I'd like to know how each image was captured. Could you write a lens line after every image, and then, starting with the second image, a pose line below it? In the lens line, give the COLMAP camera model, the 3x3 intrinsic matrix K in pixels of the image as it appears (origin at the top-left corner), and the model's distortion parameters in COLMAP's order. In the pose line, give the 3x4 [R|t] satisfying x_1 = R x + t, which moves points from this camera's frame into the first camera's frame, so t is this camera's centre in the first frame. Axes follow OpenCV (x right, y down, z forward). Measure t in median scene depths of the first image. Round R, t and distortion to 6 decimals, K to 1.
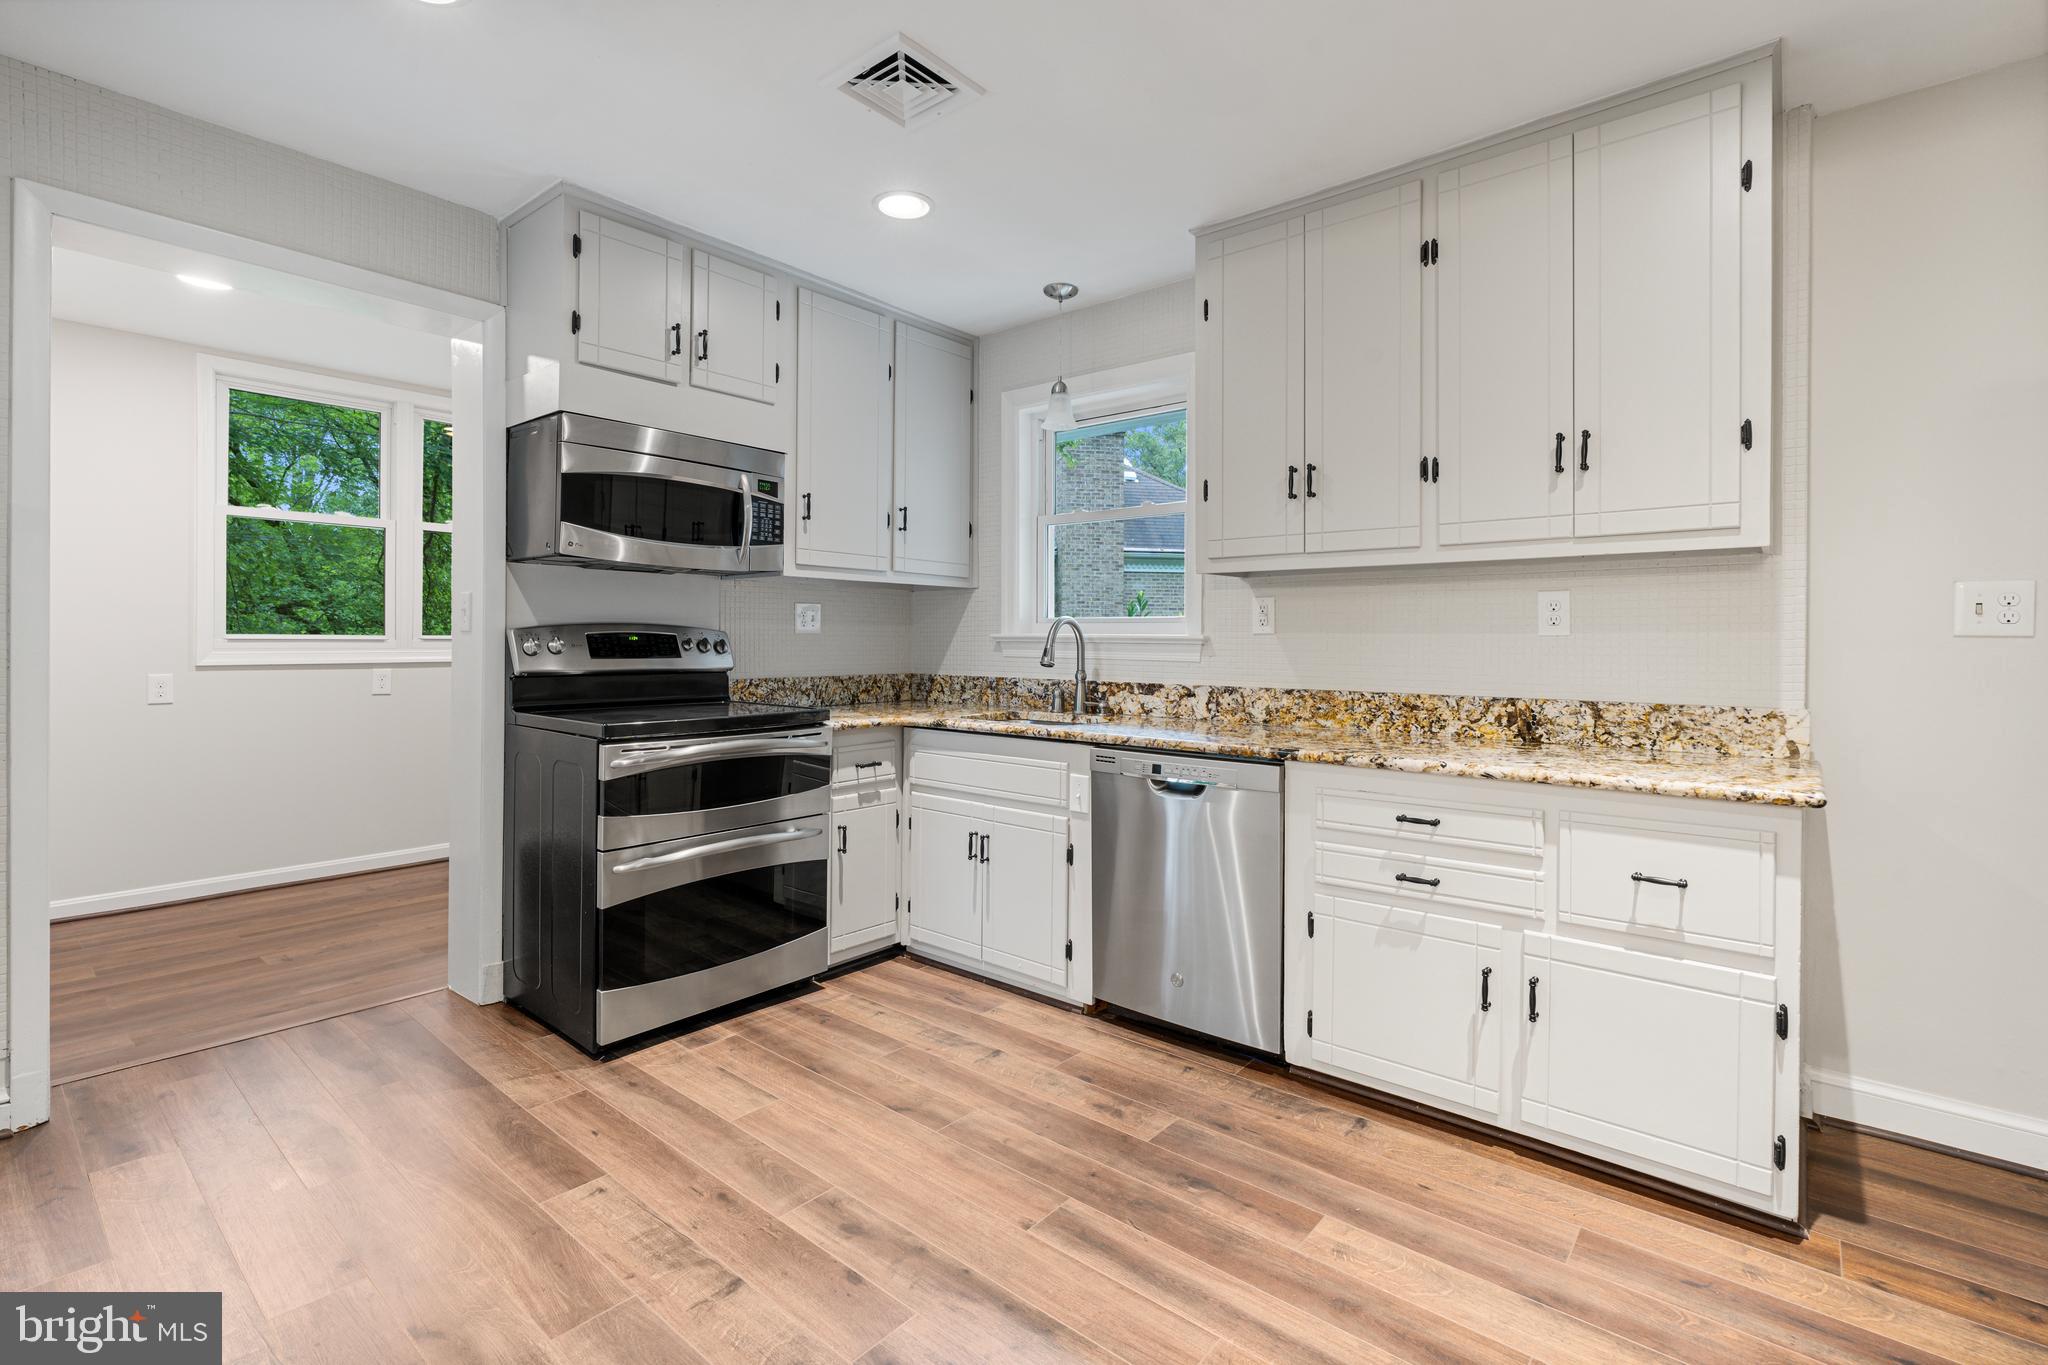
lens RADIAL K [[924.8, 0, 1023.0], [0, 924.8, 639.9], [0, 0, 1]] dist [-0.001609, 0.001335]
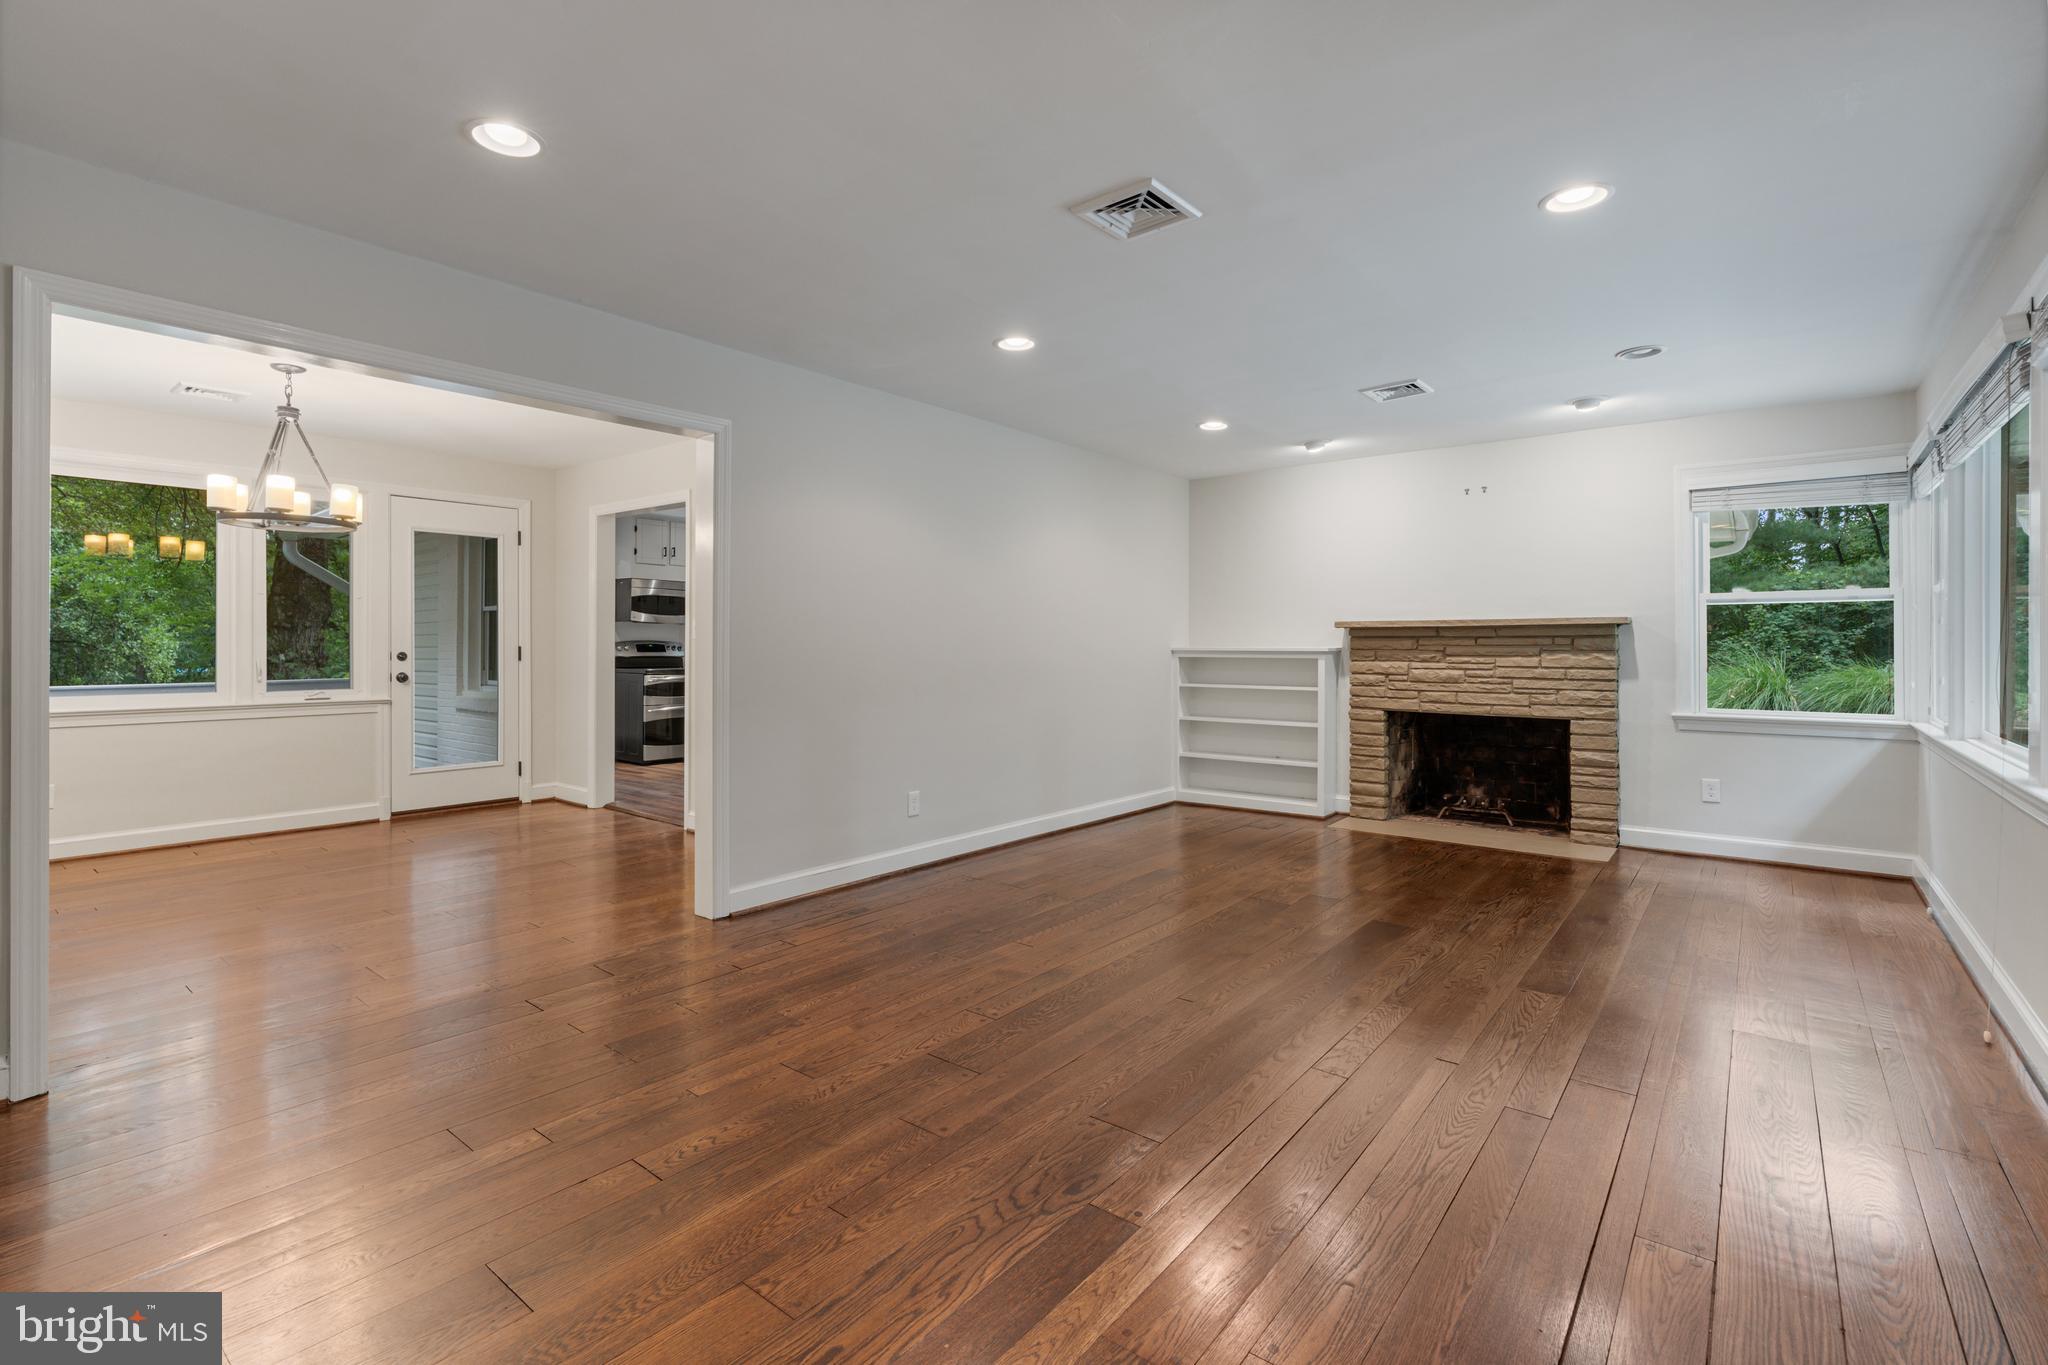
lens RADIAL K [[924.8, 0, 1015.8], [0, 924.8, 640.9], [0, 0, 1]] dist [-0.001609, 0.001335]
pose [[0.999783, -0.005443, 0.020118, 0.767894], [0.005665, 0.999924, -0.010963, 0.024246], [-0.020057, 0.011074, 0.999738, -2.207373]]
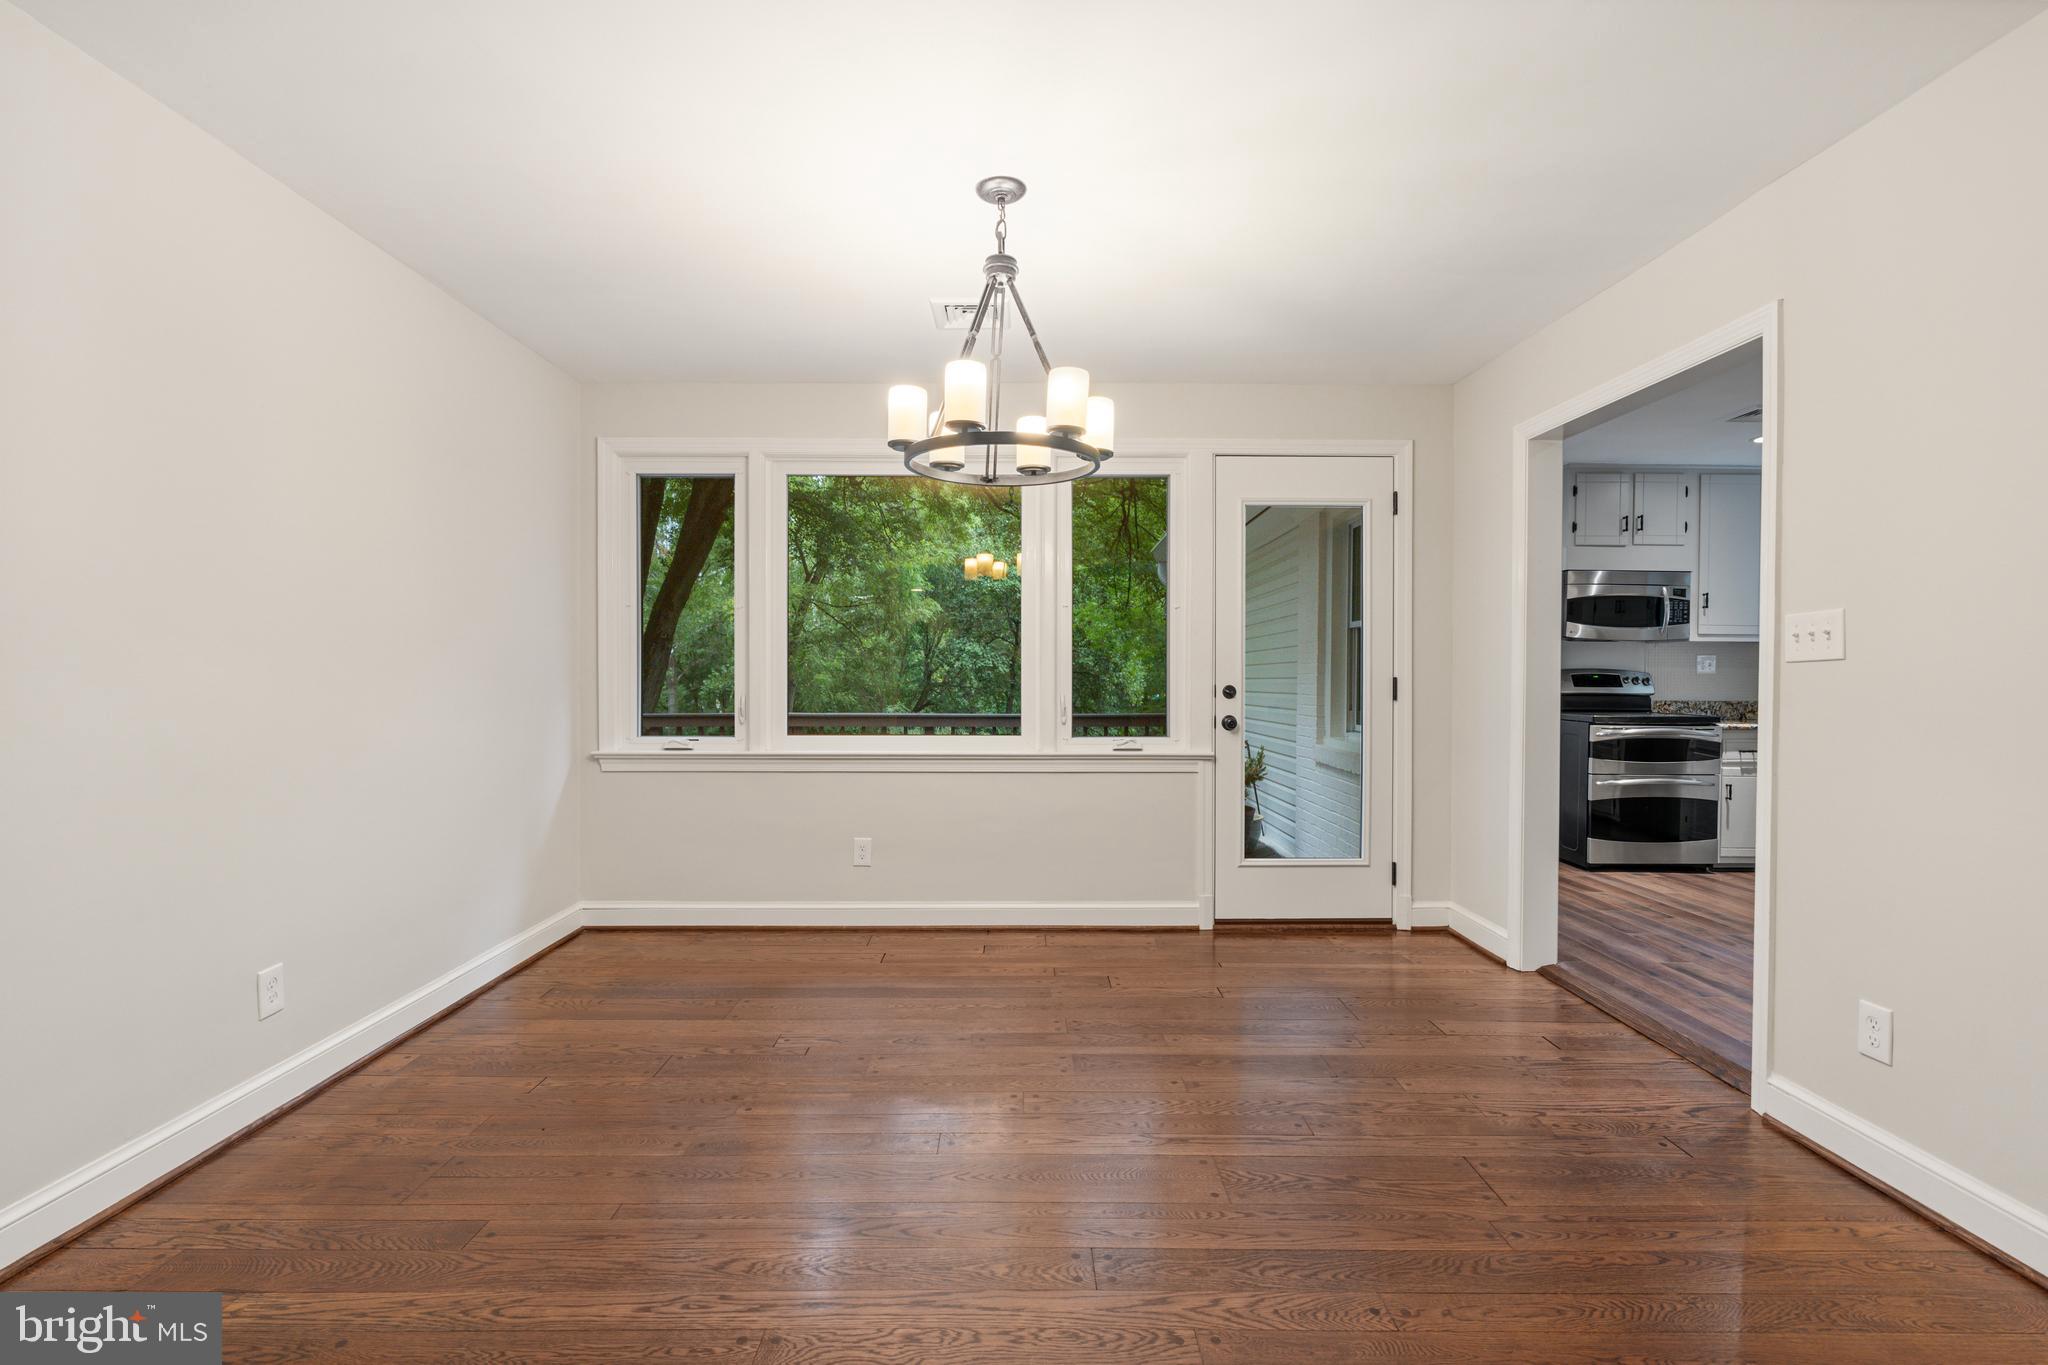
lens RADIAL K [[924.8, 0, 1024.6], [0, 924.8, 690.8], [0, 0, 1]] dist [-0.001609, 0.001335]
pose [[0.649140, 0.007349, -0.760634, 0.287938], [-0.002069, 0.999967, 0.007895, 0.016016], [0.760667, -0.003551, 0.649133, -1.228604]]
